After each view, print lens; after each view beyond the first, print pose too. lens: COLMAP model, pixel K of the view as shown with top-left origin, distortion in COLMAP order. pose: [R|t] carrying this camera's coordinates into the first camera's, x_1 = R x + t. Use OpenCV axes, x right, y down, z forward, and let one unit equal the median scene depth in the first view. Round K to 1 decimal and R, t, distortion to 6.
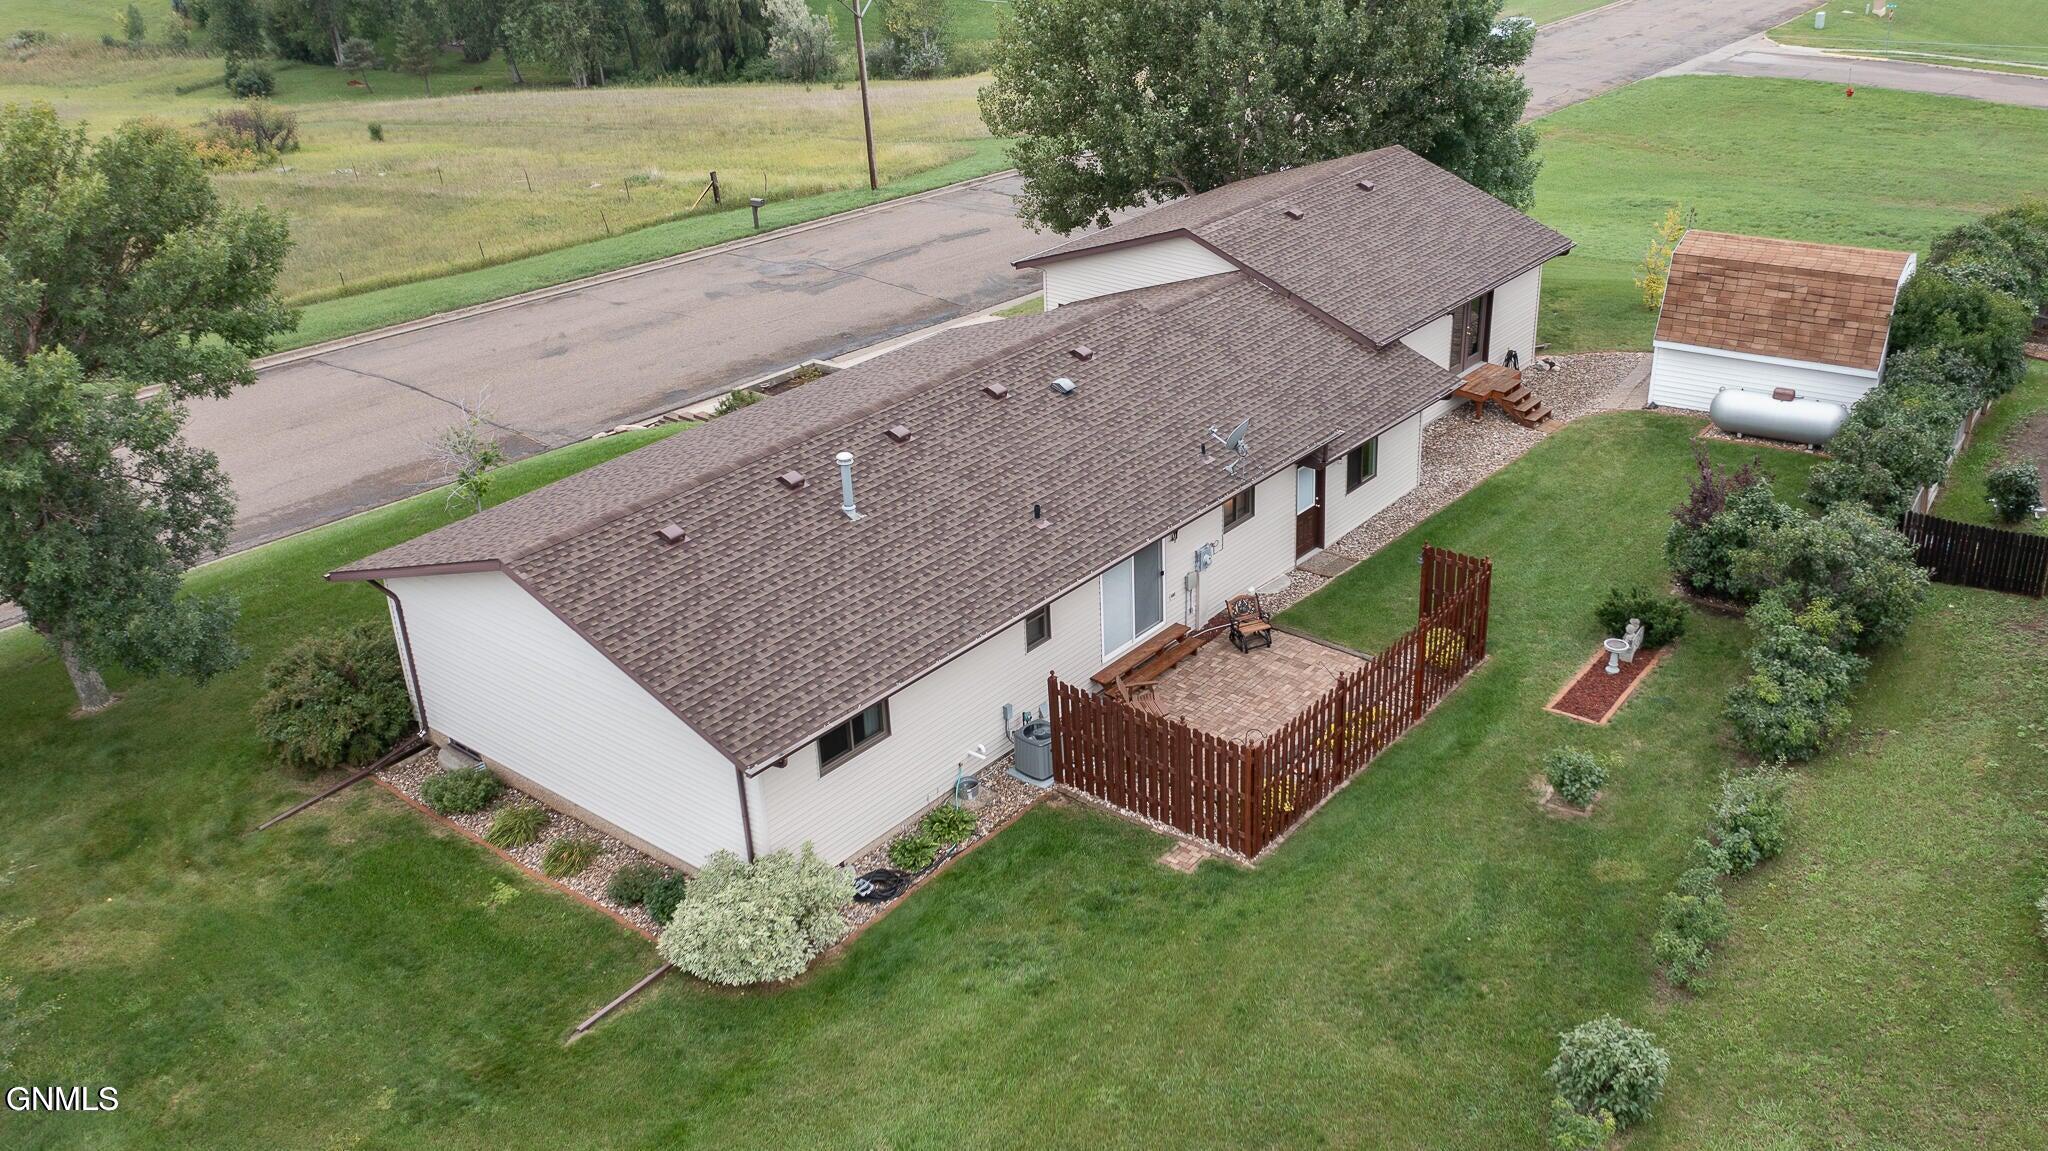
lens RADIAL K [[1810.9, 0, 1024.0], [0, 1810.9, 575.5], [0, 0, 1]] dist [-0.020834, -0.002355]
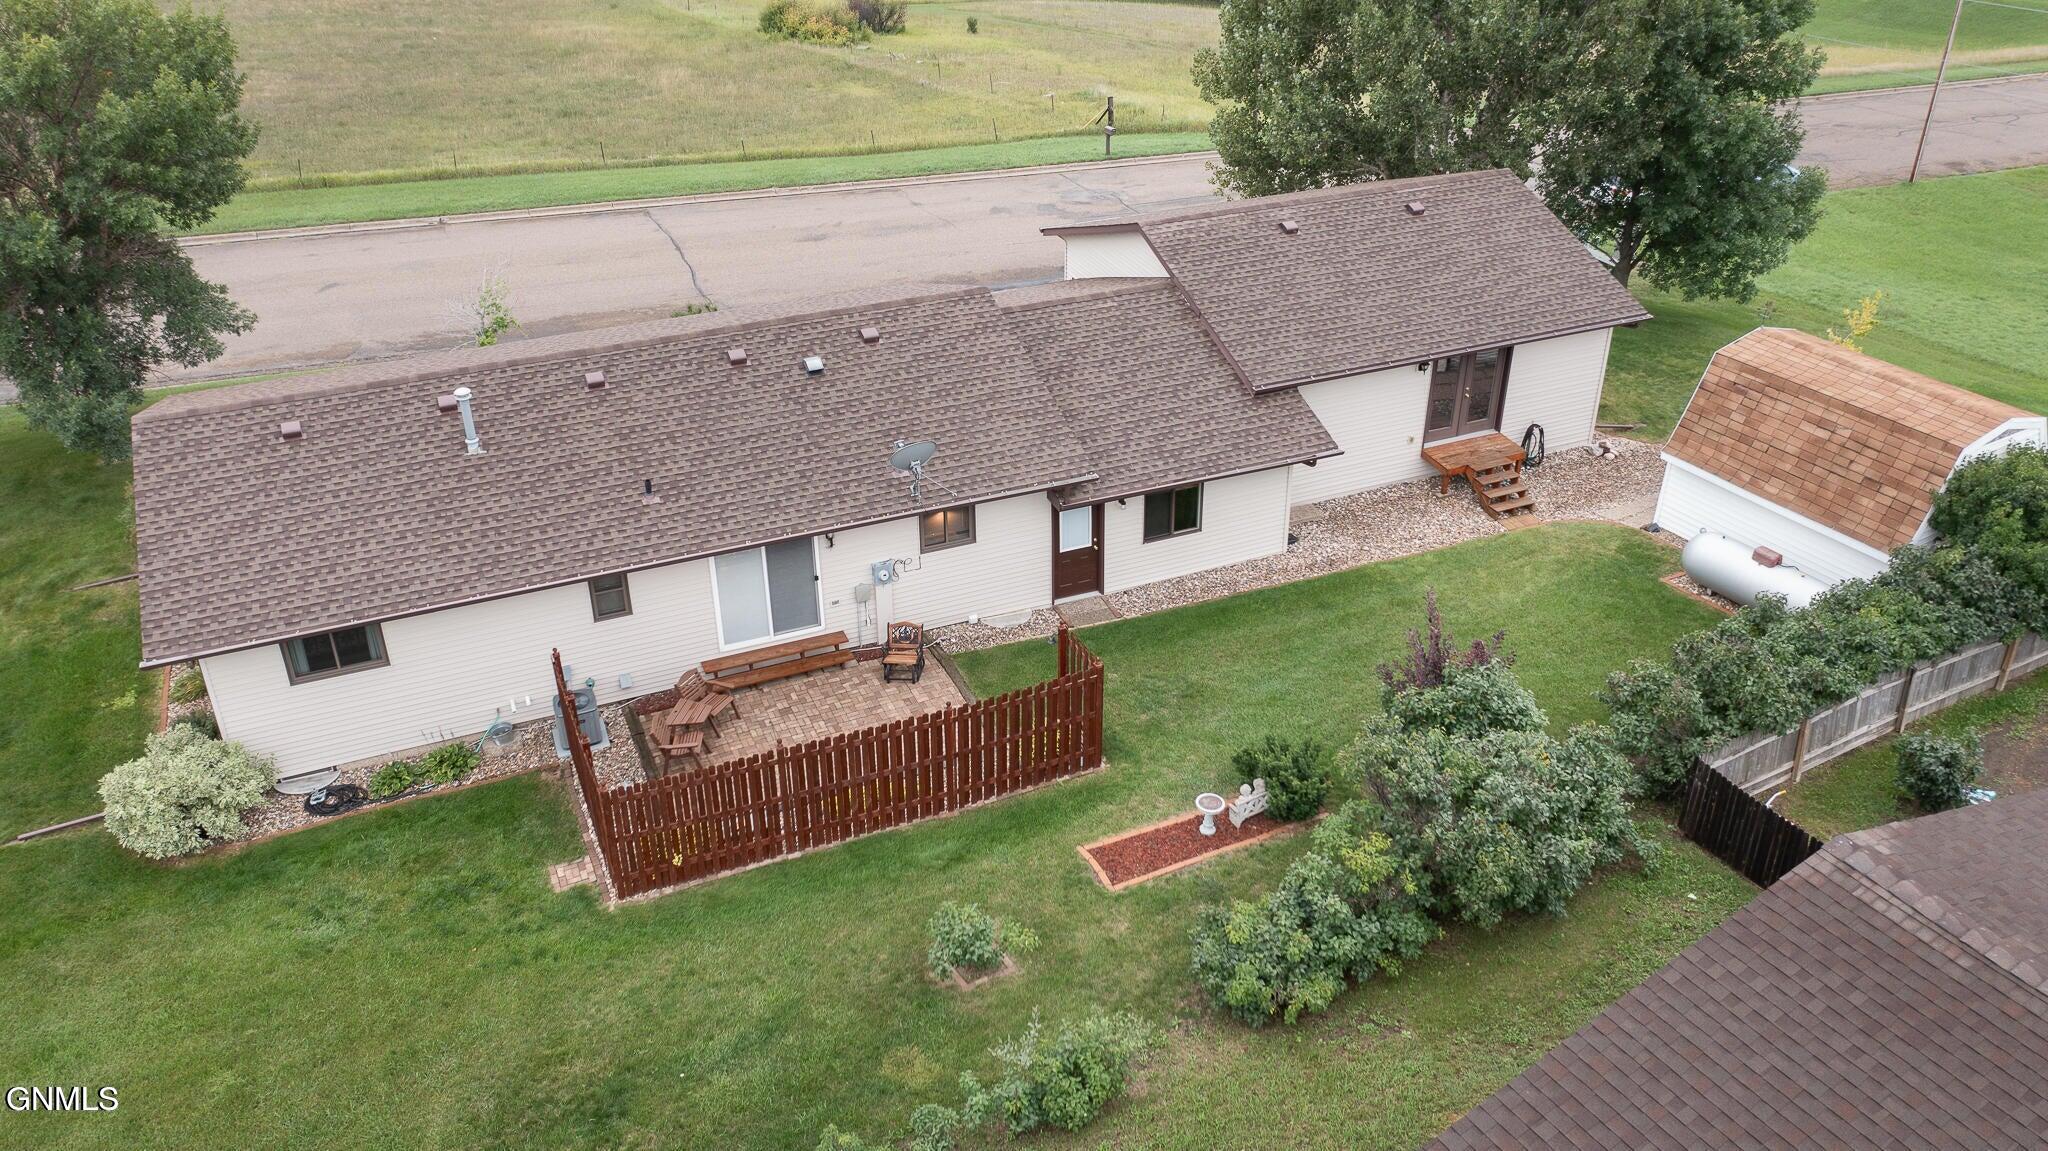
lens RADIAL K [[1554.6, 0, 1022.1], [0, 1554.6, 505.2], [0, 0, 1]] dist [-0.027566, 0.000622]
pose [[0.873047, 0.240825, -0.424020, 0.415717], [-0.219632, 0.970546, 0.099010, -0.117076], [0.435374, 0.006688, 0.900225, 0.250032]]
